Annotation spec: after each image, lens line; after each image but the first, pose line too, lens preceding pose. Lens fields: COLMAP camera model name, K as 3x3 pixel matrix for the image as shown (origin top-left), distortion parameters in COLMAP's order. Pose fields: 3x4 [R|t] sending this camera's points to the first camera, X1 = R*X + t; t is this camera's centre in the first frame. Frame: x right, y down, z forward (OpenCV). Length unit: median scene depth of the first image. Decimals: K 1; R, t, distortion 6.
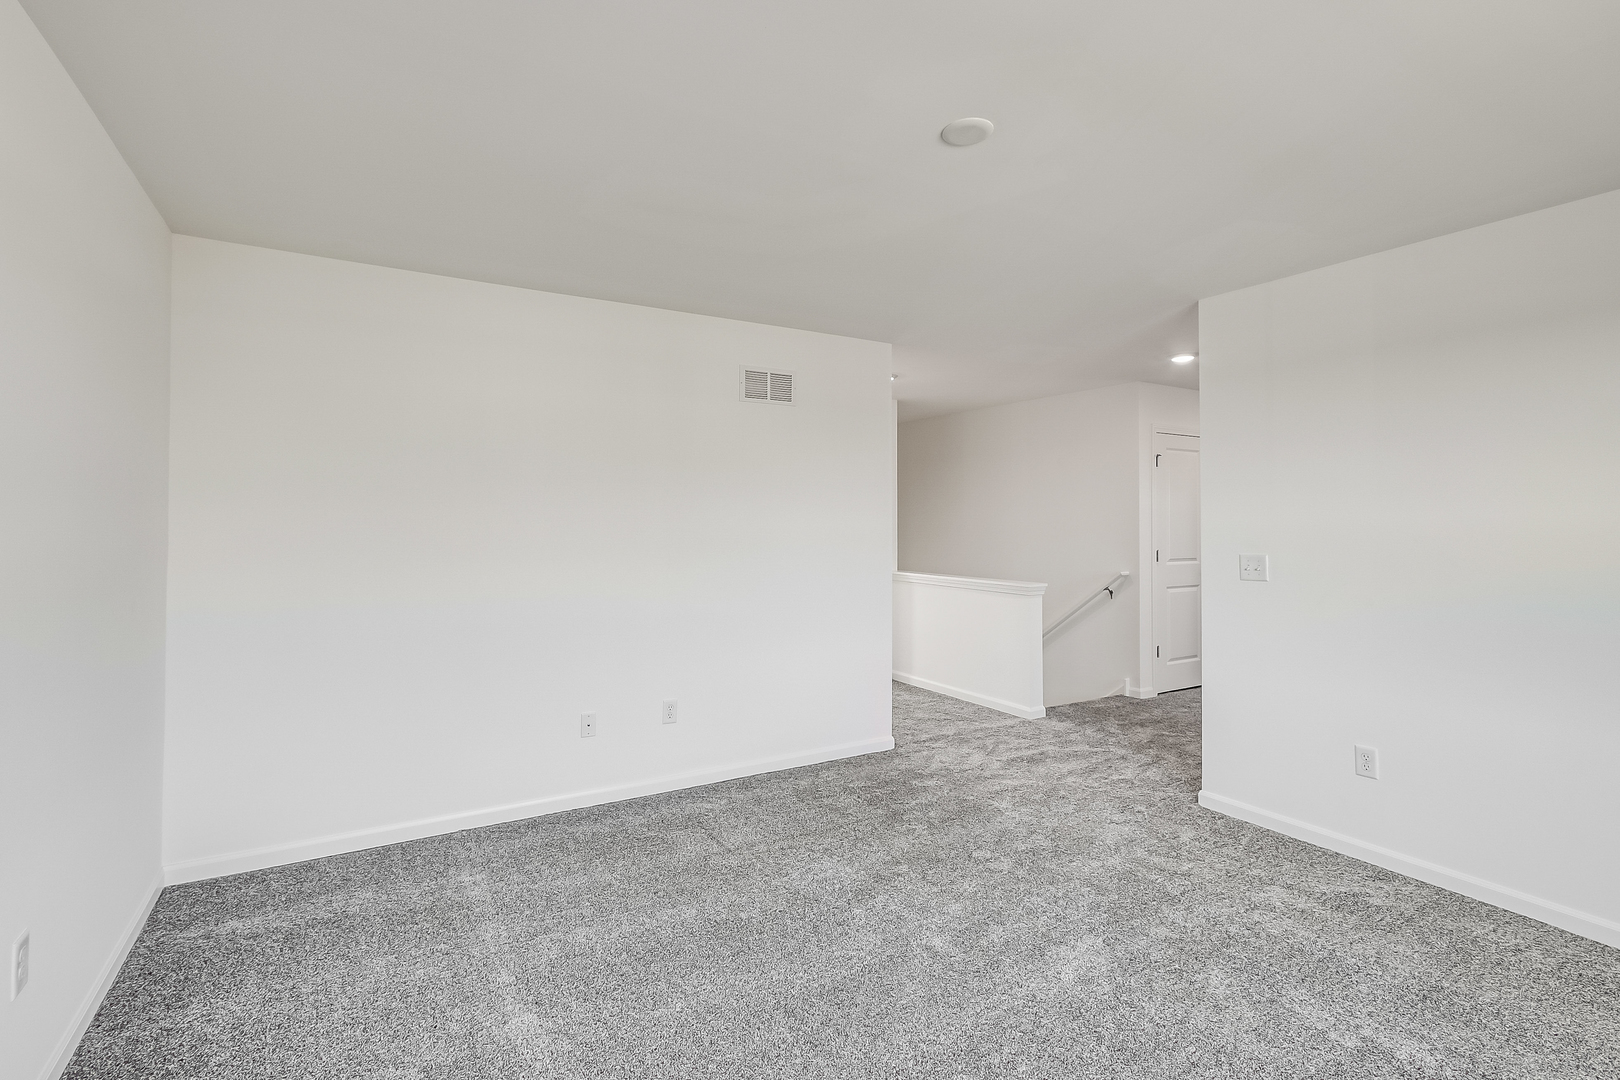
lens RADIAL K [[742.8, 0, 810.0], [0, 742.8, 540.0], [0, 0, 1]] dist [0.001570, 0.000576]
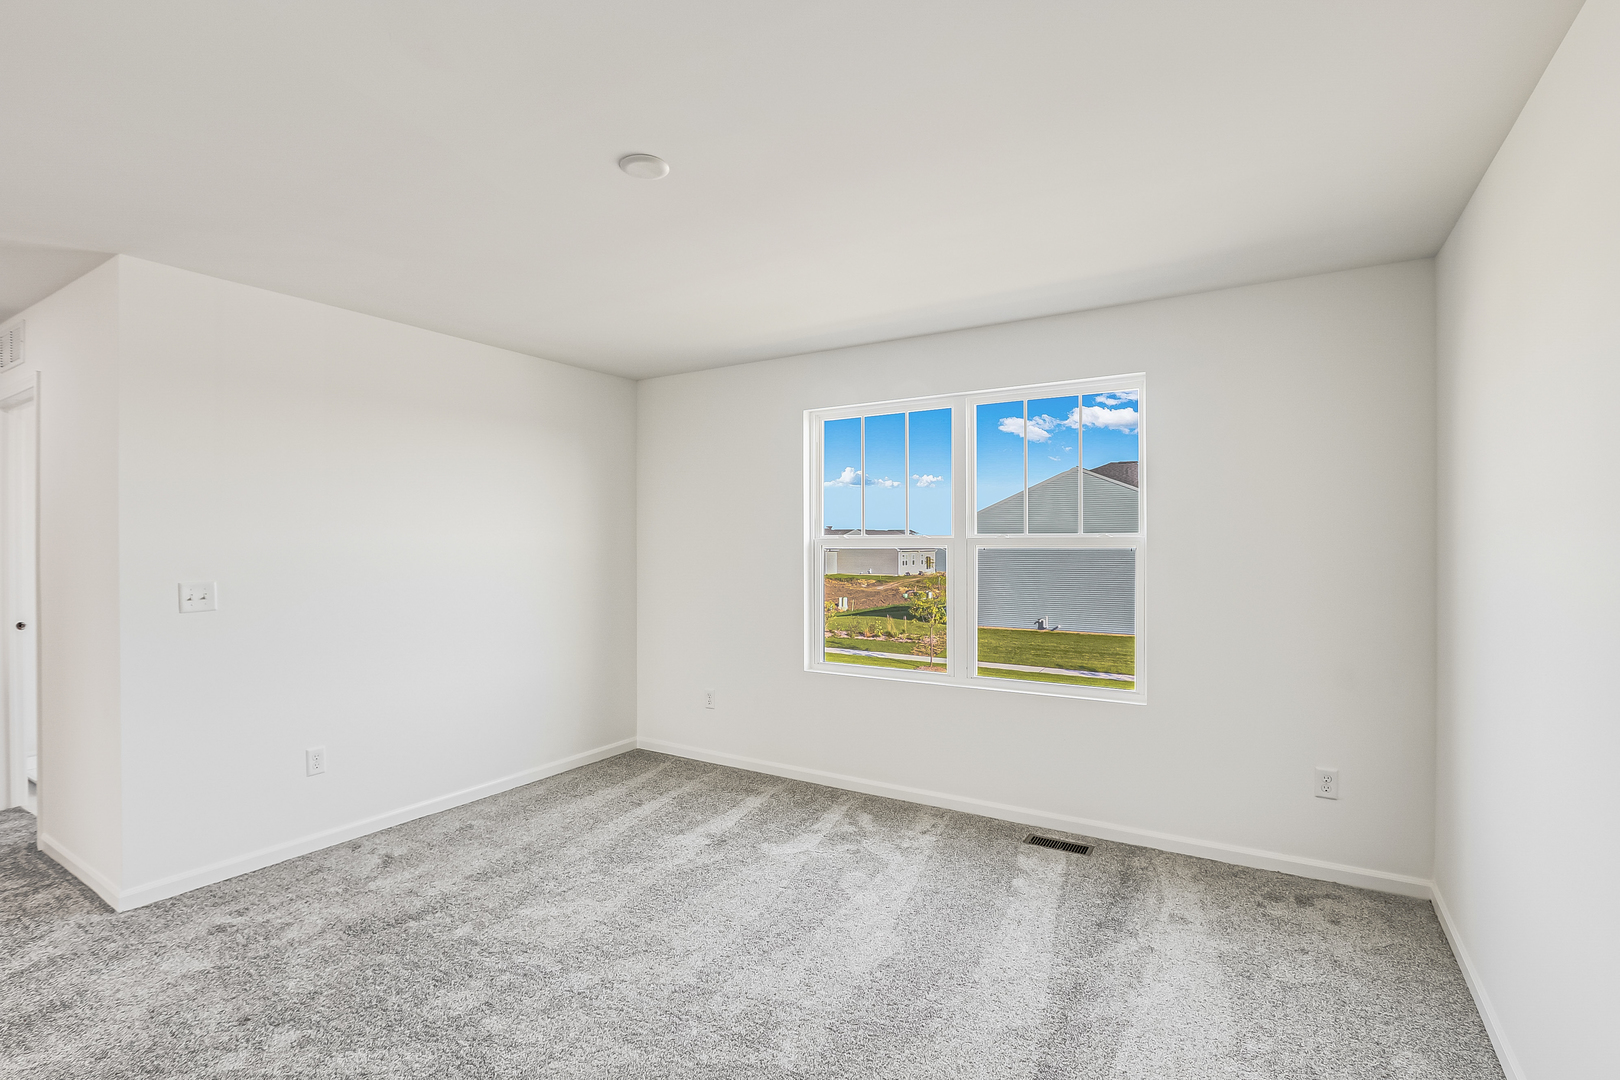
lens RADIAL K [[742.8, 0, 810.0], [0, 742.8, 540.0], [0, 0, 1]] dist [0.001570, 0.000576]
pose [[-0.500330, 0.010562, 0.865770, -0.558372], [0.006064, 0.999944, -0.008694, -0.019019], [-0.865813, 0.000900, -0.500366, 0.854053]]
